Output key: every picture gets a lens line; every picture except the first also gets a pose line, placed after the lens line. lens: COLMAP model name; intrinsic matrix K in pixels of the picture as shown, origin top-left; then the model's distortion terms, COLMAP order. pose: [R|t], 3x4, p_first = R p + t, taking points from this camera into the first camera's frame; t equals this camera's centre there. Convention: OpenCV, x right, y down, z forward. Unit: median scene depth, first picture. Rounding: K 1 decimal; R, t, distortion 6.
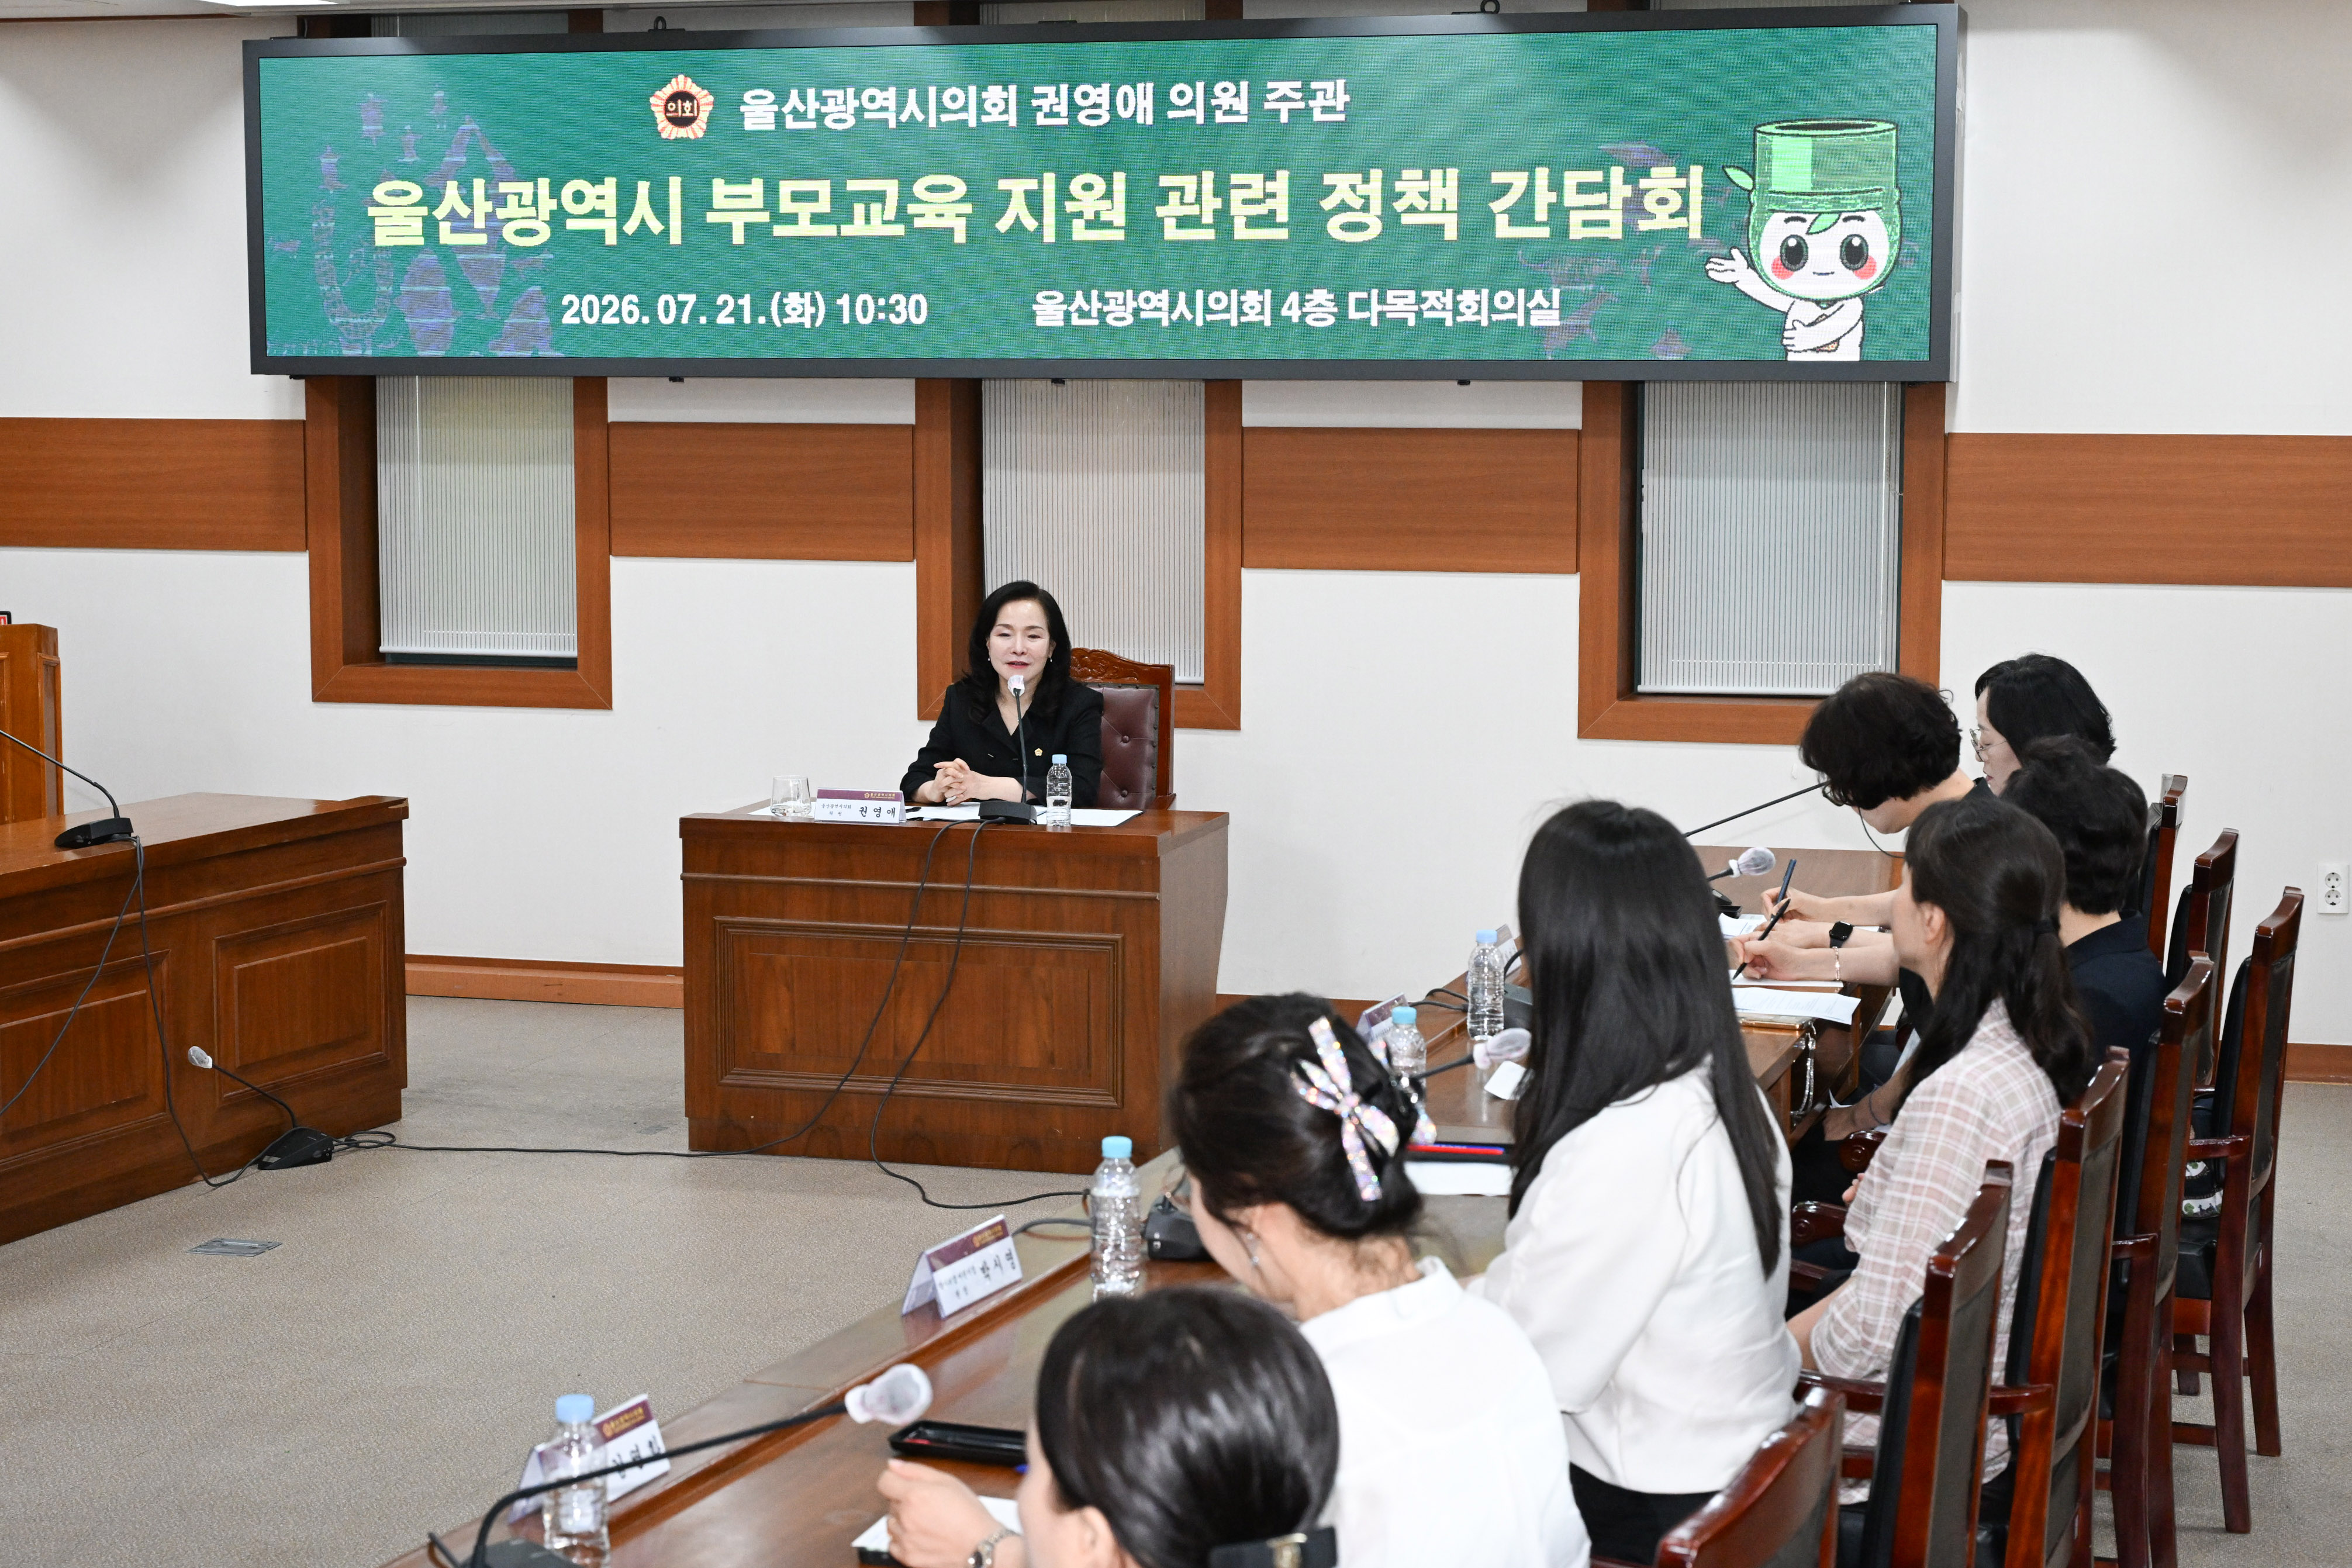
lens RADIAL K [[3953.5, 0, 1212.9], [0, 3953.5, 786.2], [0, 0, 1]] dist [-0.007634, 0.000000]
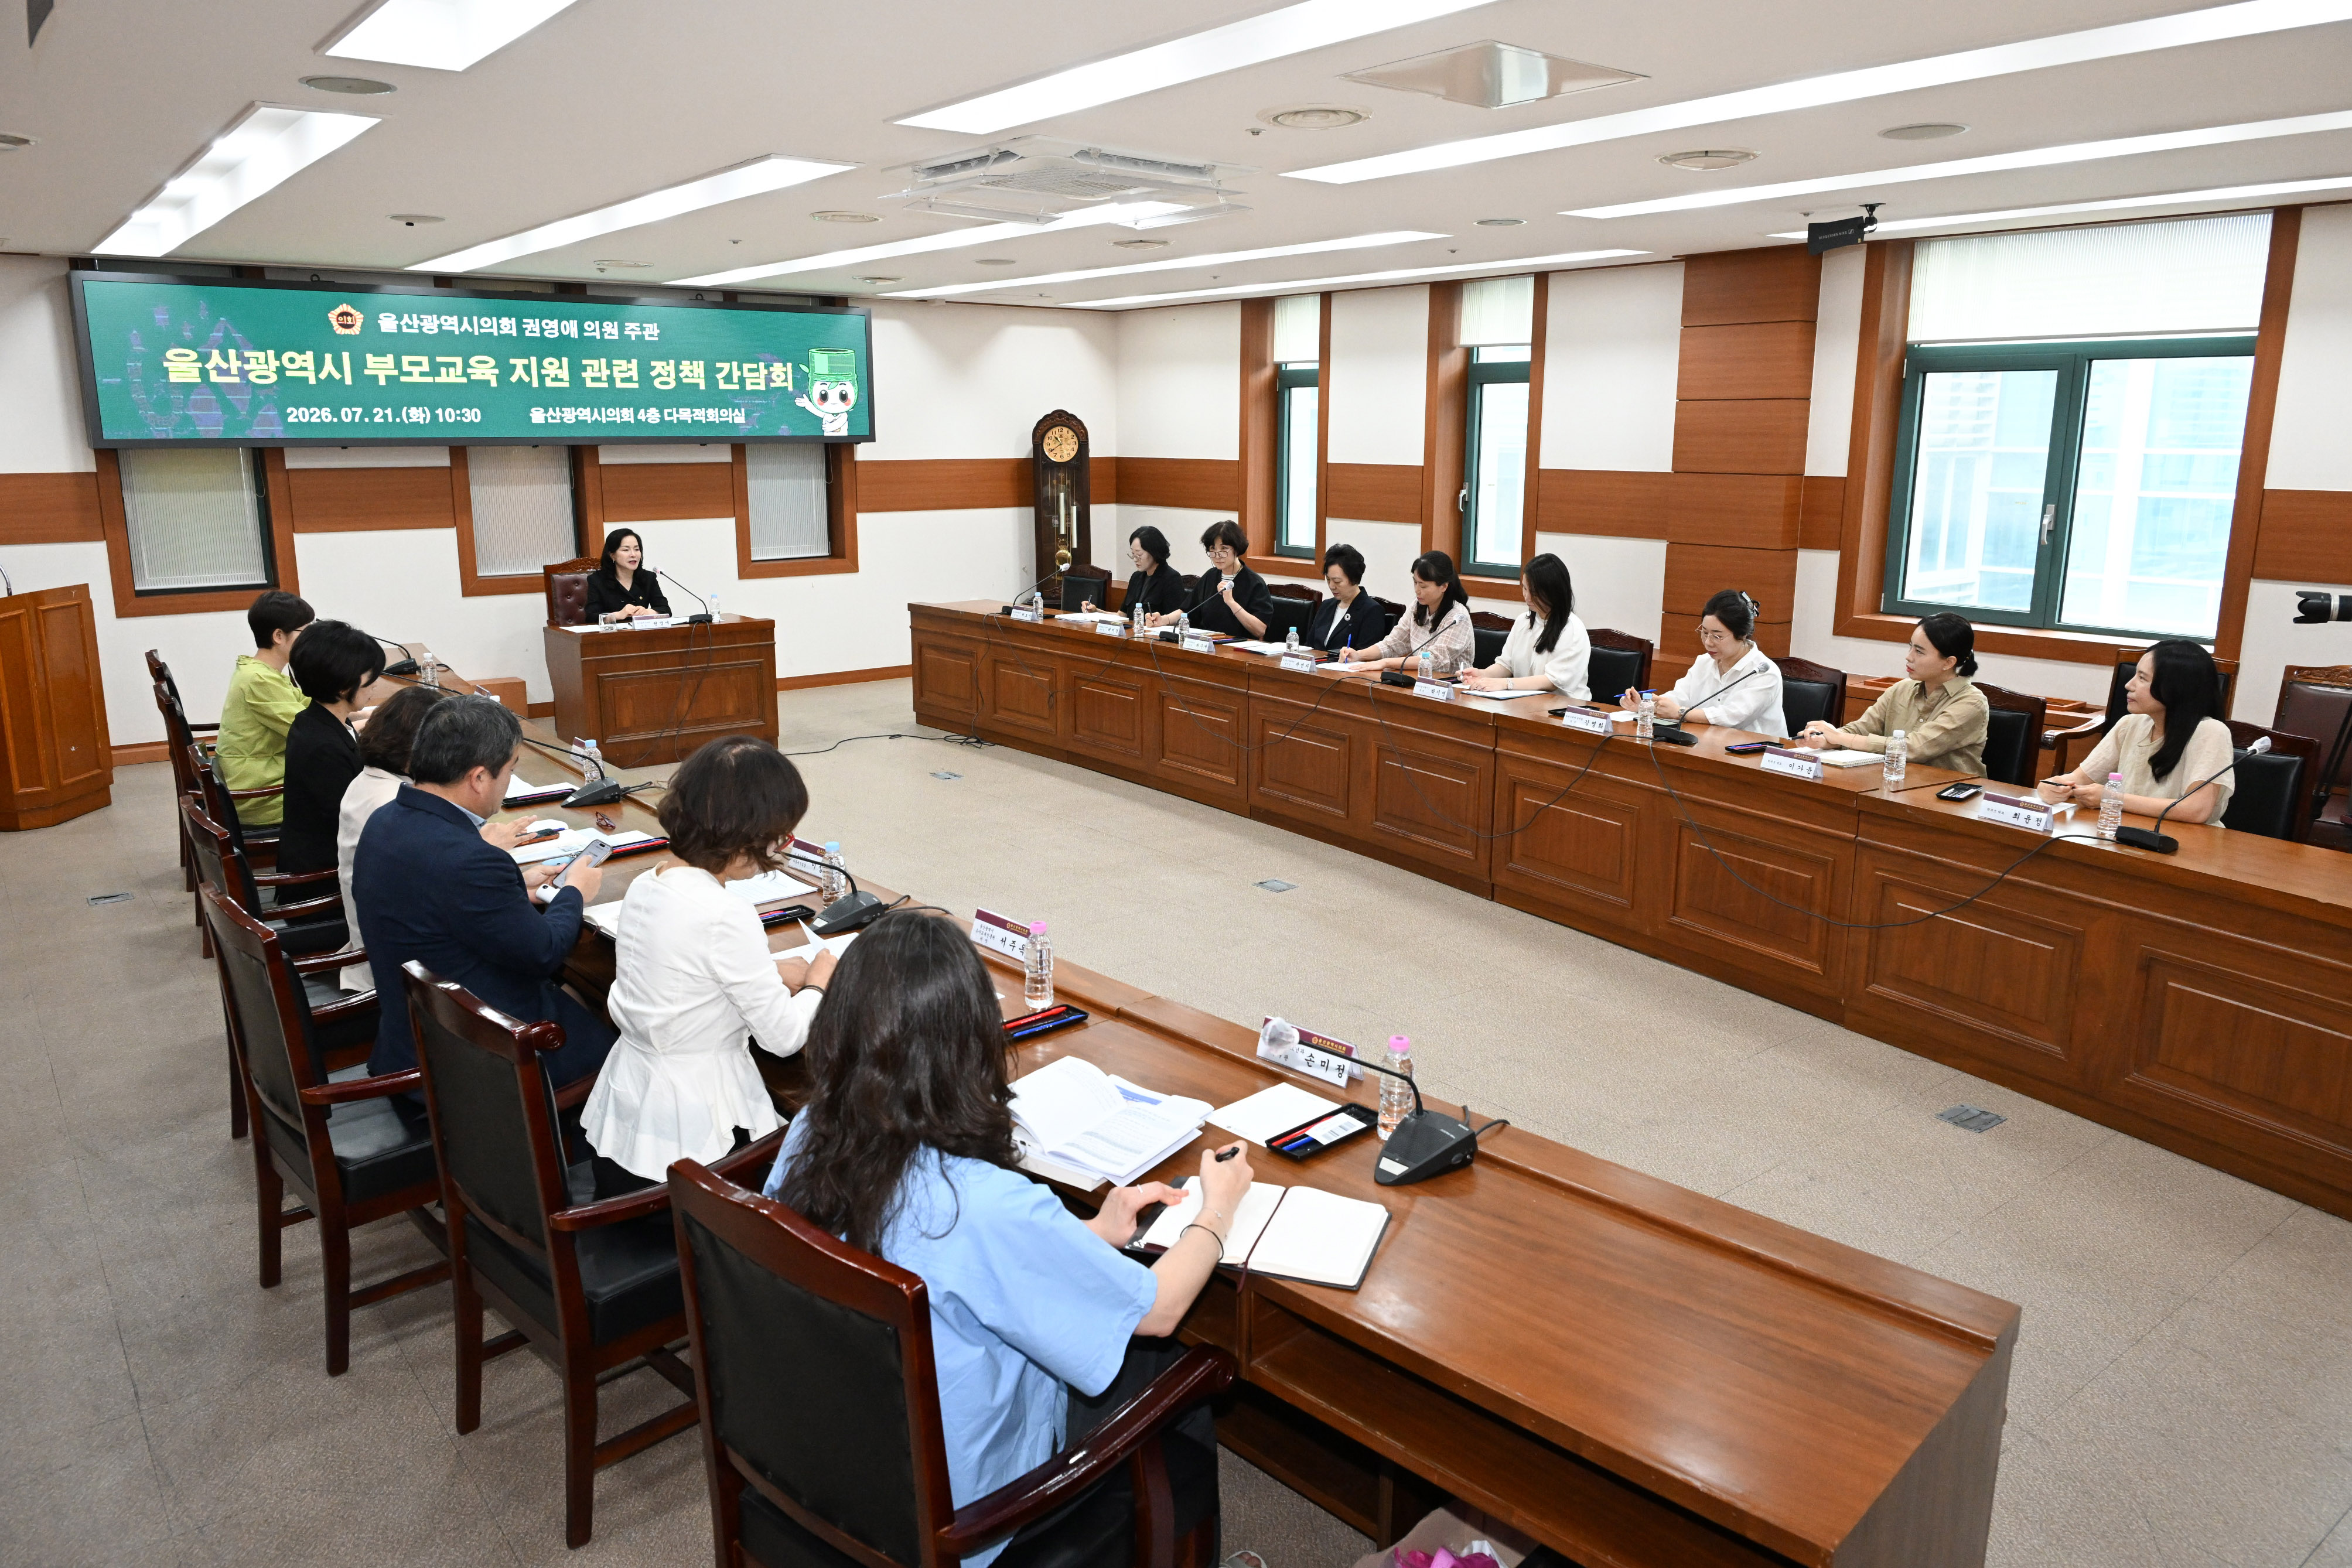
lens RADIAL K [[1553.5, 0, 1156.2], [0, 1553.5, 771.1], [0, 0, 1]] dist [-0.011139, 0.002497]
pose [[0.593437, -0.175917, 0.785421, -0.607591], [0.088237, 0.984160, 0.153762, -0.021786], [-0.800029, -0.021945, 0.599560, 0.146240]]
